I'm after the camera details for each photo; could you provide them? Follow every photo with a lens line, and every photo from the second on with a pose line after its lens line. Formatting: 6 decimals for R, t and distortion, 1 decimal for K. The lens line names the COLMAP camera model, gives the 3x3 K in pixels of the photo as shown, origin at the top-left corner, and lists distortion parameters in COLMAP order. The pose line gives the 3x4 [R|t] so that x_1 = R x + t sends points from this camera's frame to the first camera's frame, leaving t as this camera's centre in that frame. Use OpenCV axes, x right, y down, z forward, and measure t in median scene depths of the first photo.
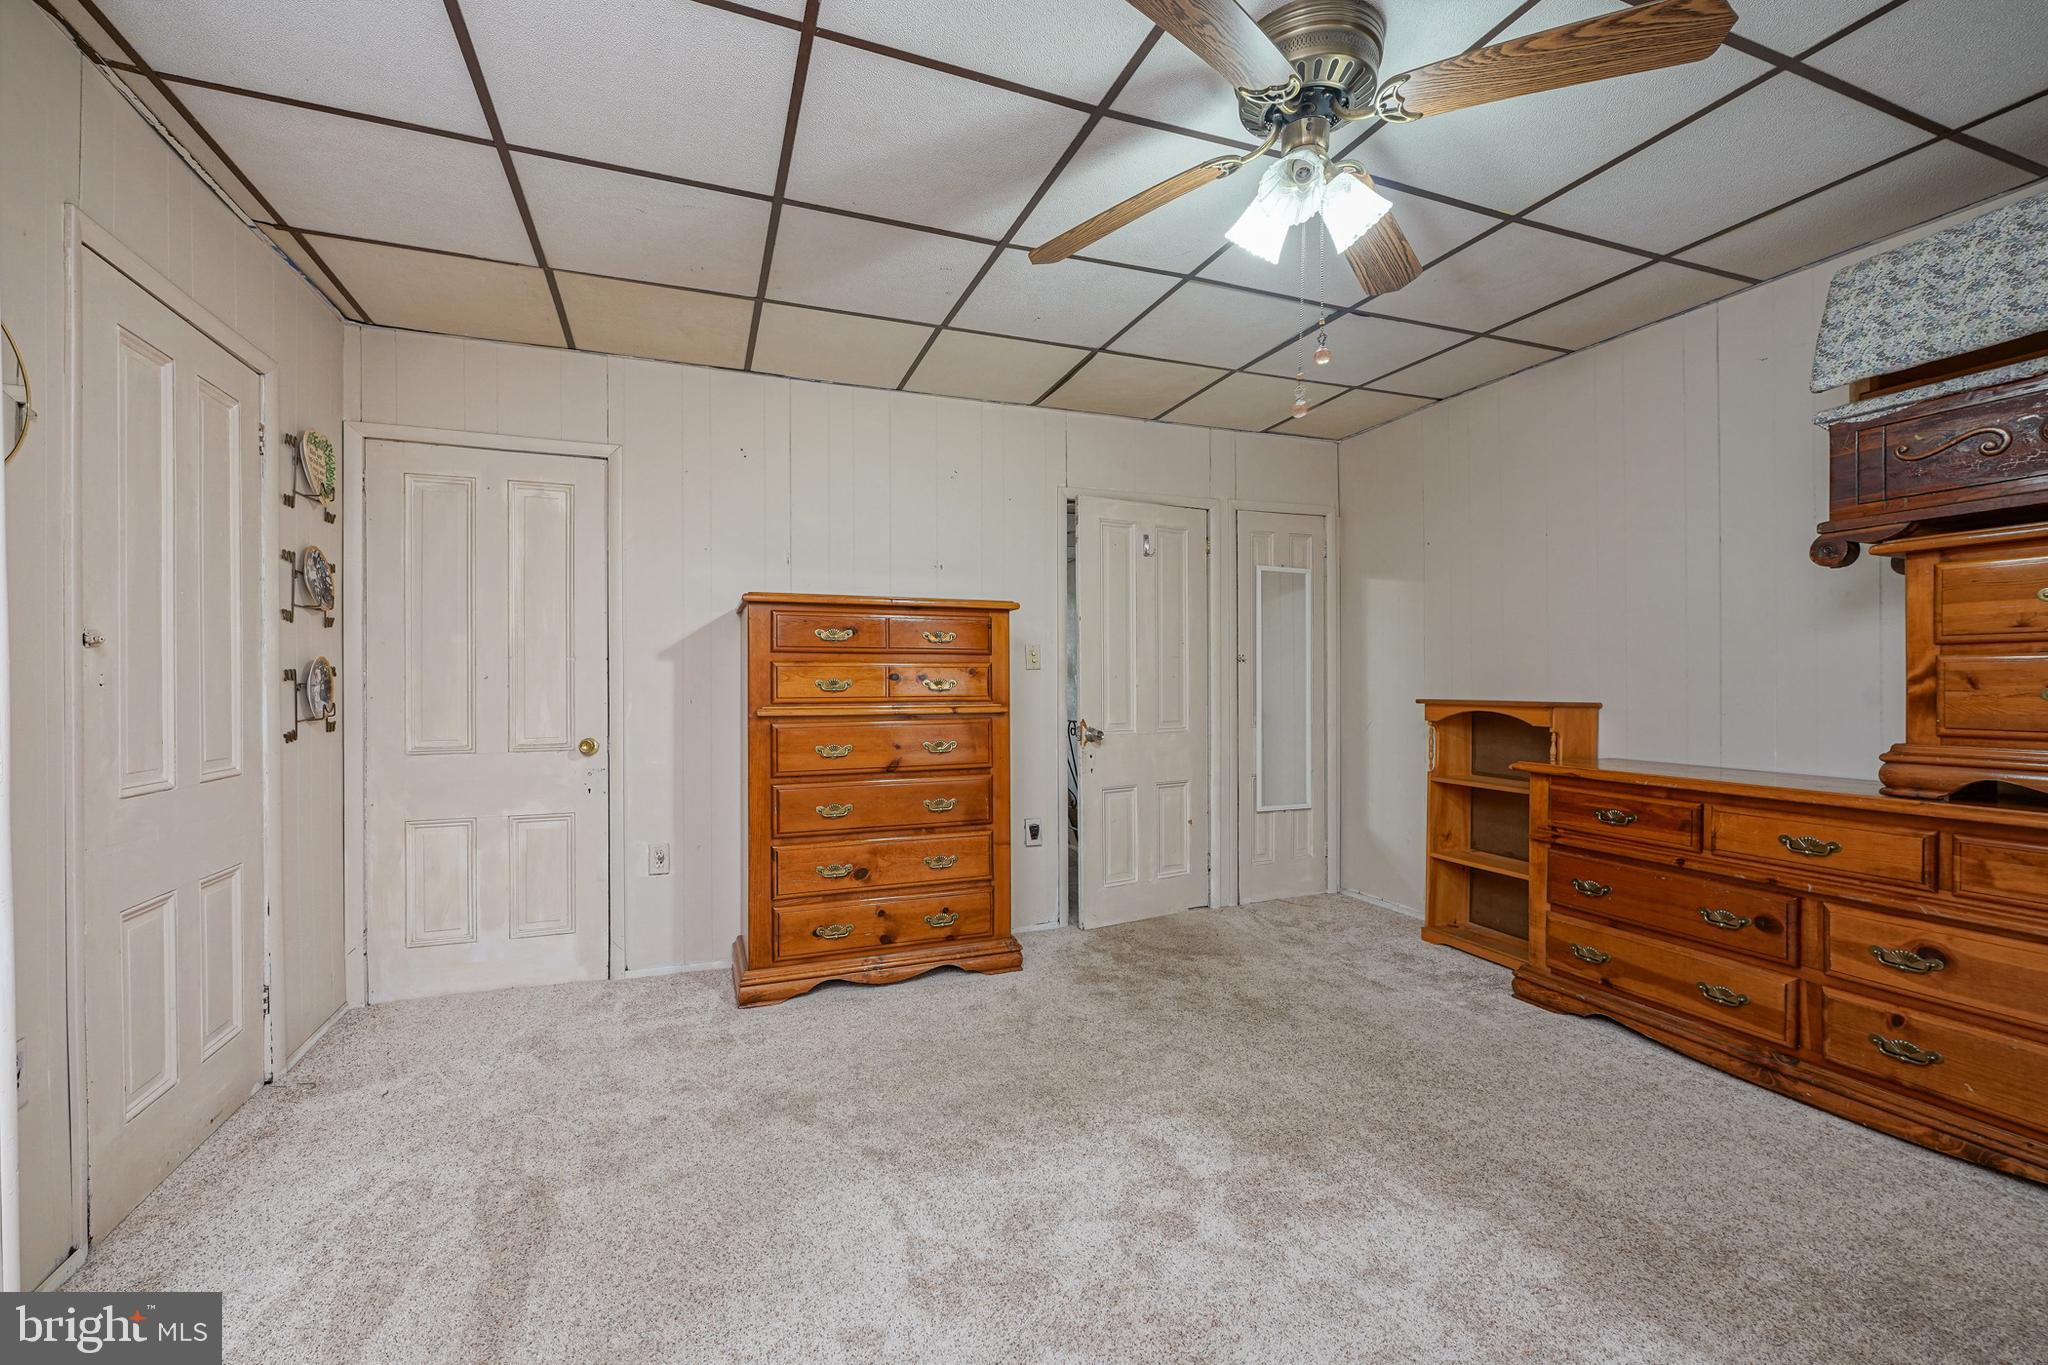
lens RADIAL K [[821.1, 0, 1004.2], [0, 821.1, 682.1], [0, 0, 1]] dist [-0.001696, 0.000518]
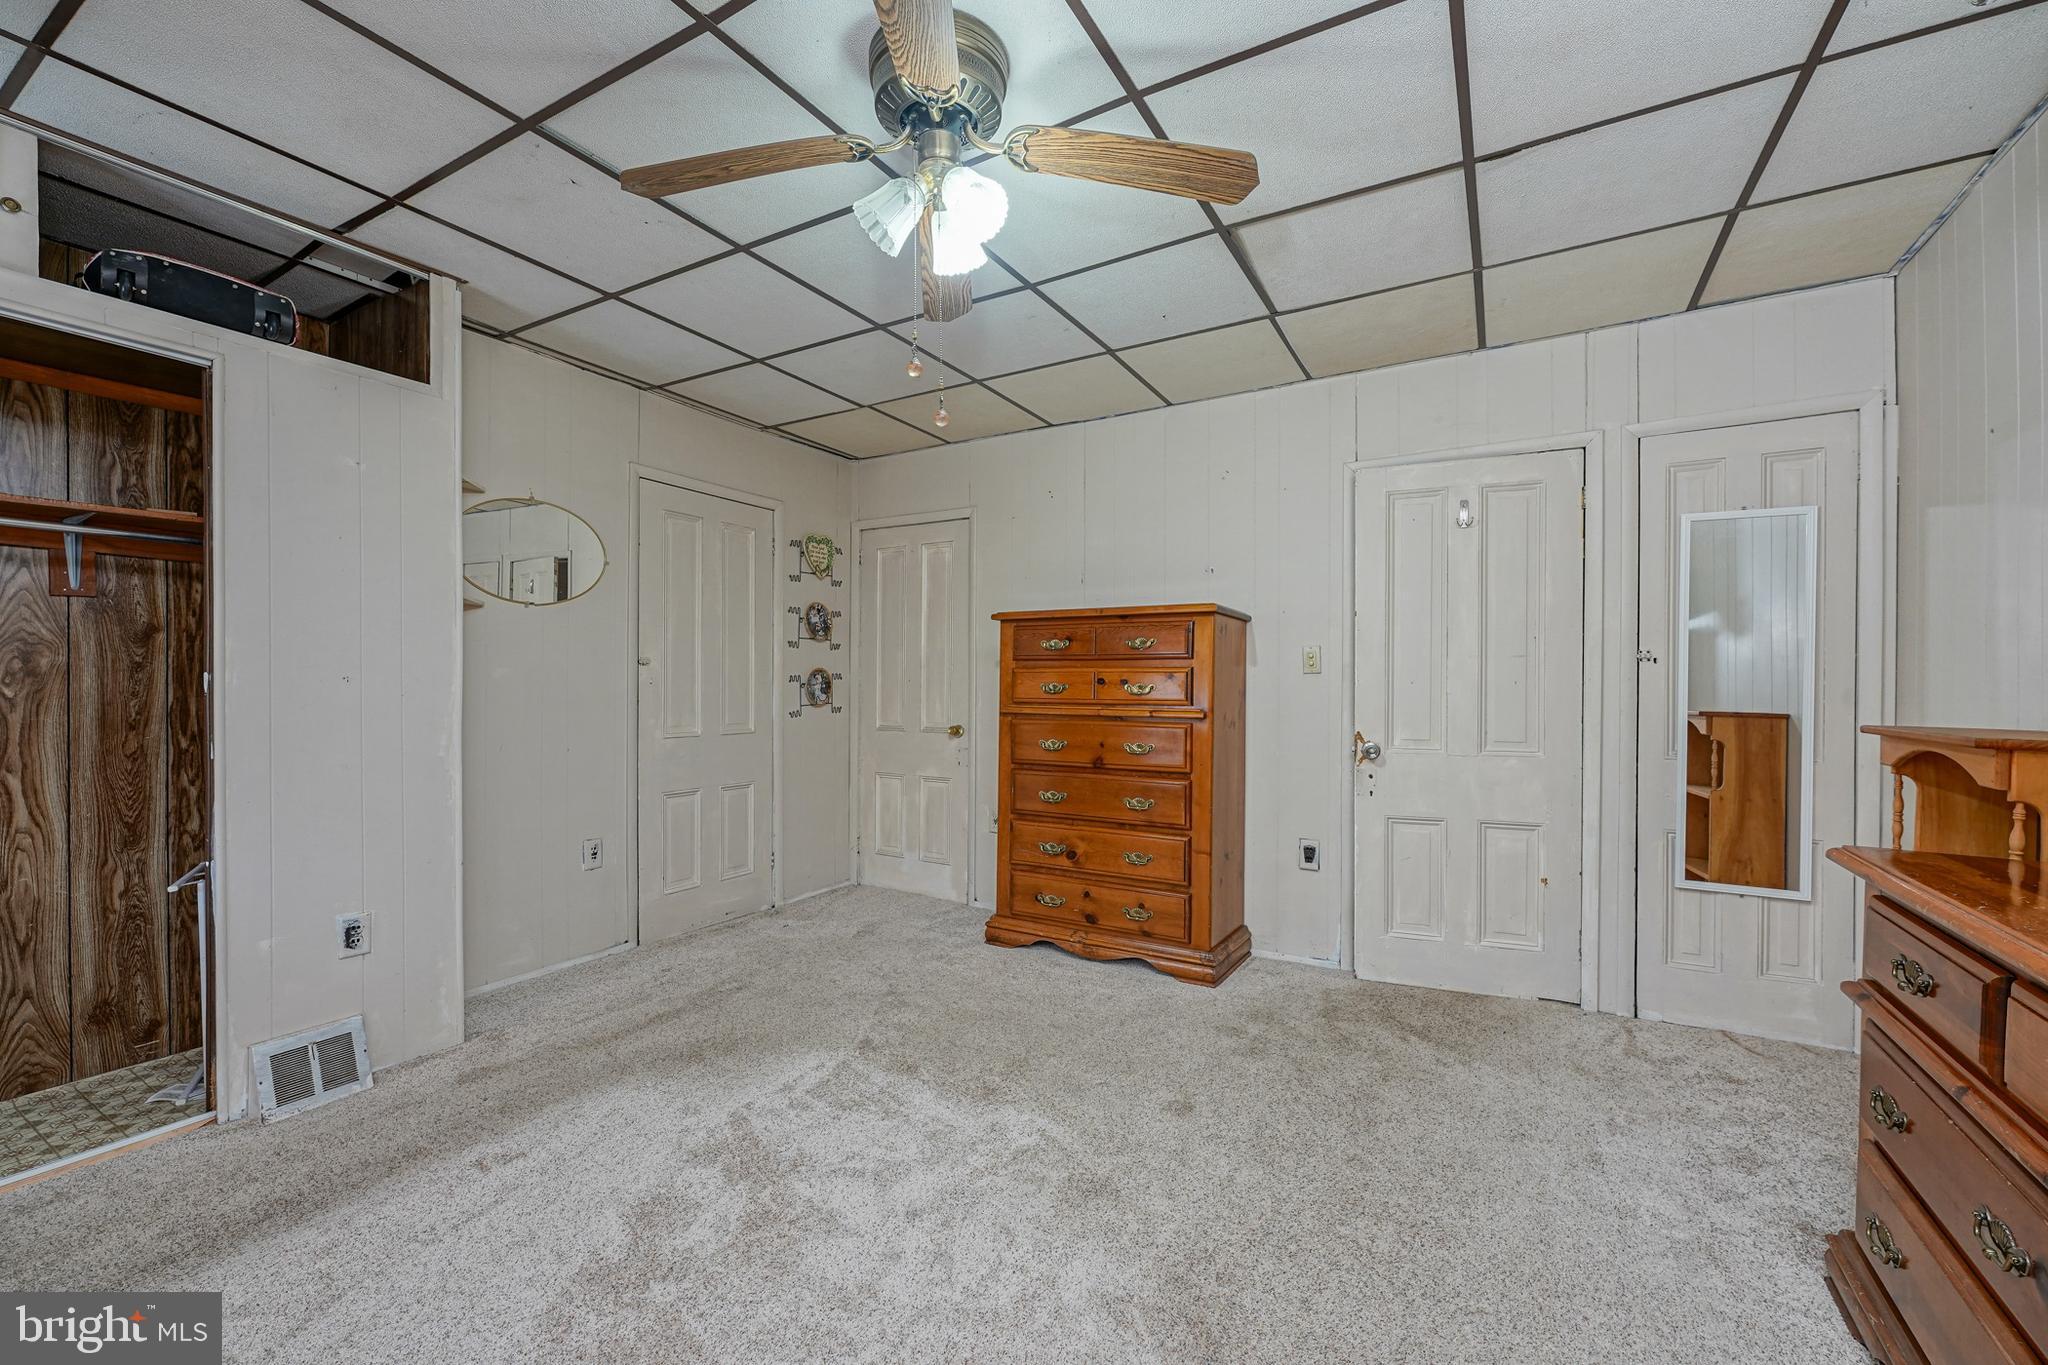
lens RADIAL K [[821.1, 0, 1040.8], [0, 821.1, 686.8], [0, 0, 1]] dist [-0.001696, 0.000518]
pose [[0.633758, 0.010001, -0.773467, 0.687321], [-0.007985, 0.999948, 0.006387, -0.005370], [0.773490, 0.002129, 0.633805, 0.256601]]
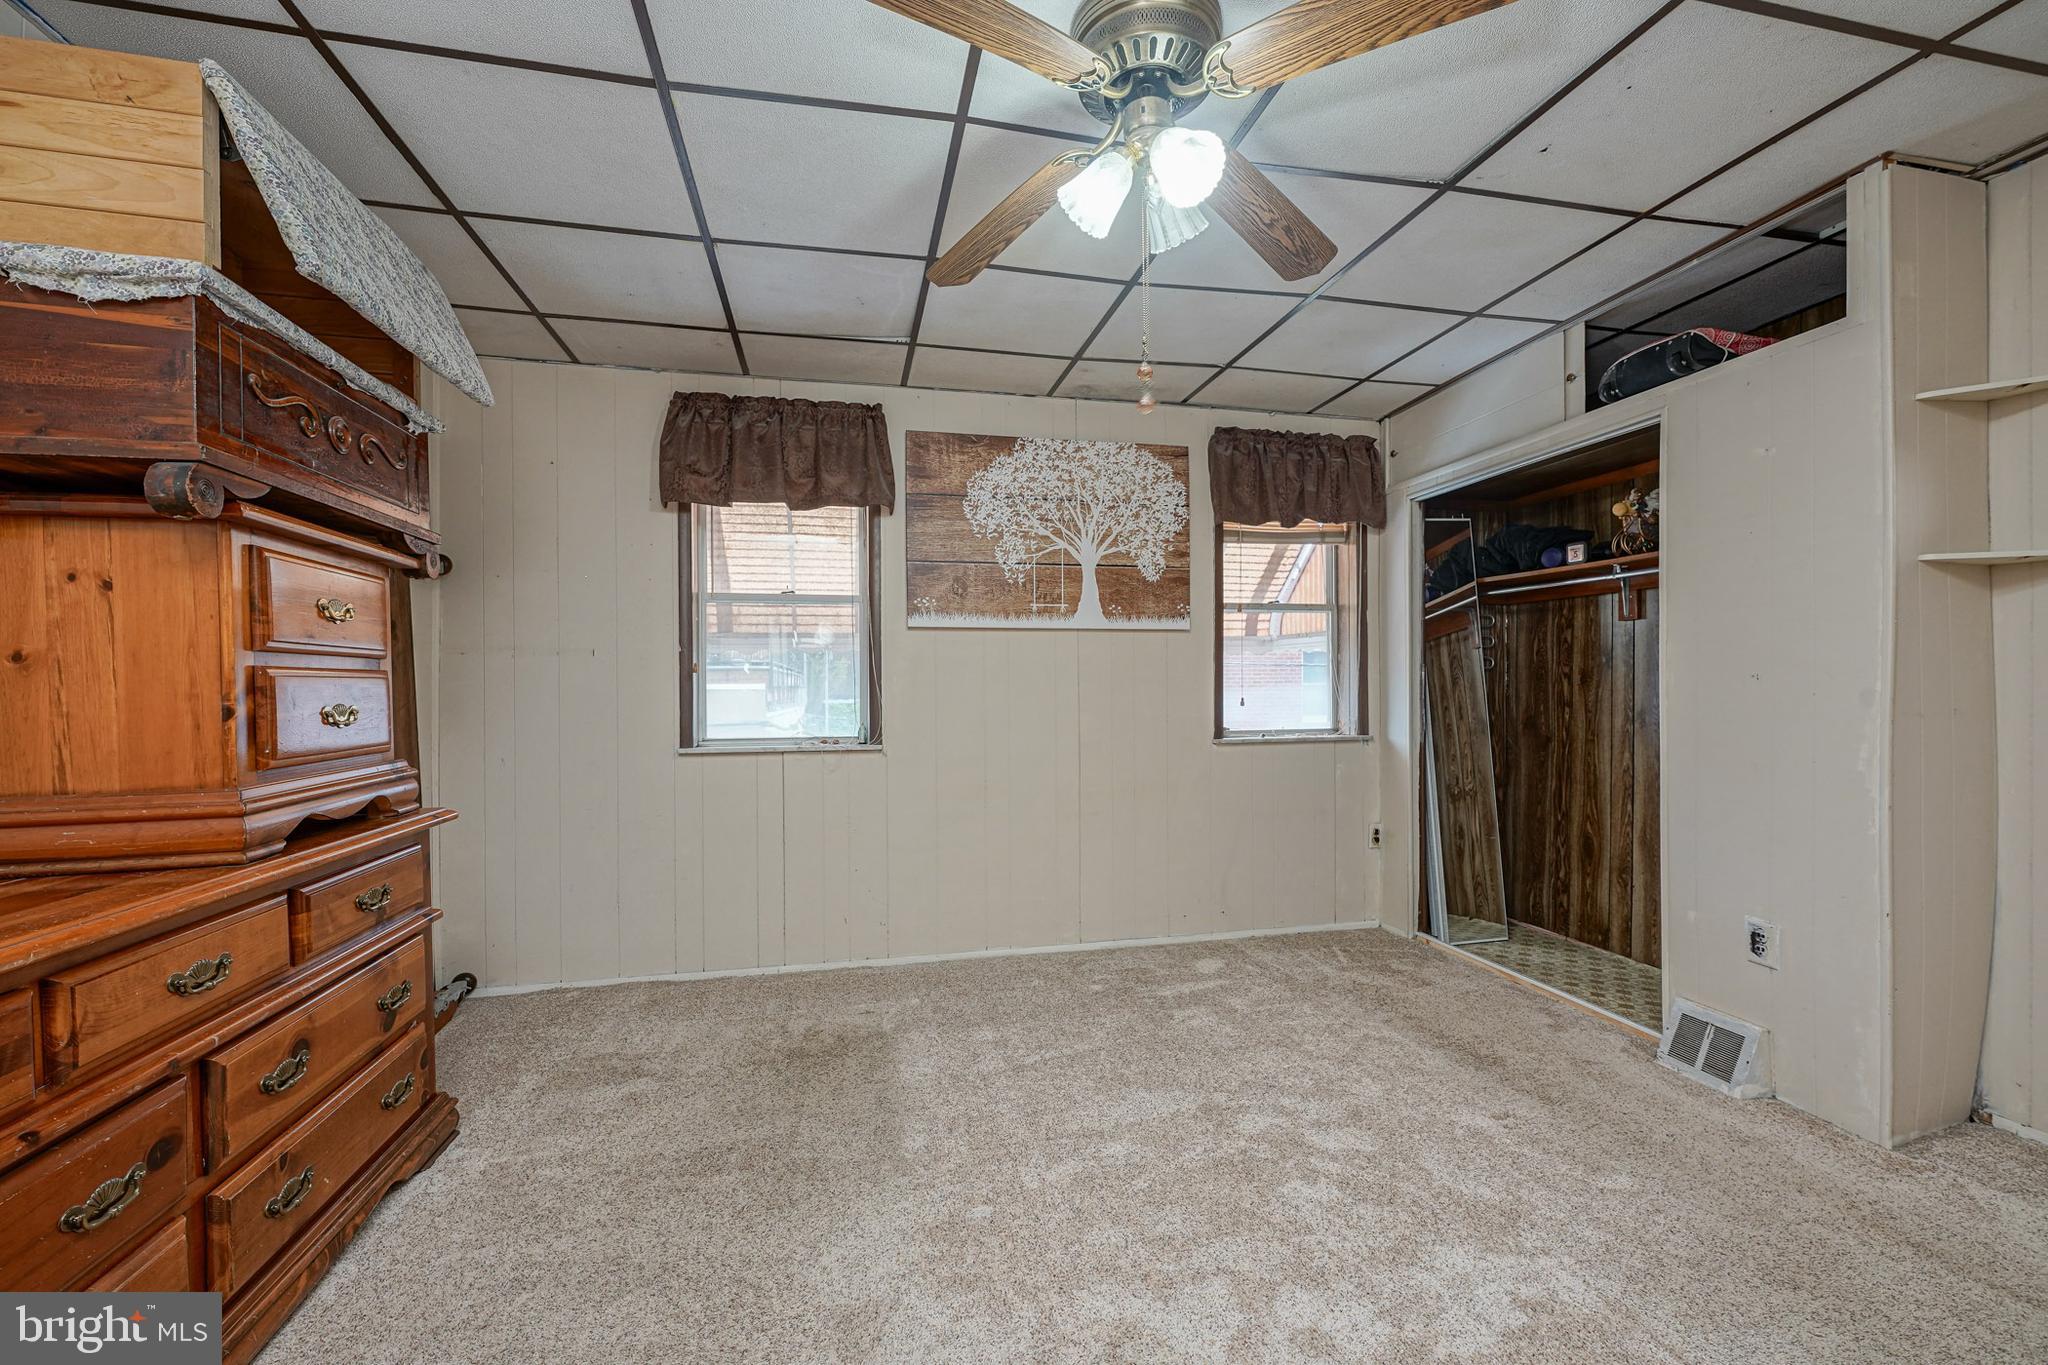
lens RADIAL K [[821.1, 0, 995.0], [0, 821.1, 687.8], [0, 0, 1]] dist [-0.001696, 0.000518]
pose [[-0.986180, 0.012920, 0.165174, 0.228916], [0.013313, 0.999911, 0.001274, -0.002625], [-0.165143, 0.003456, -0.986264, 1.115246]]
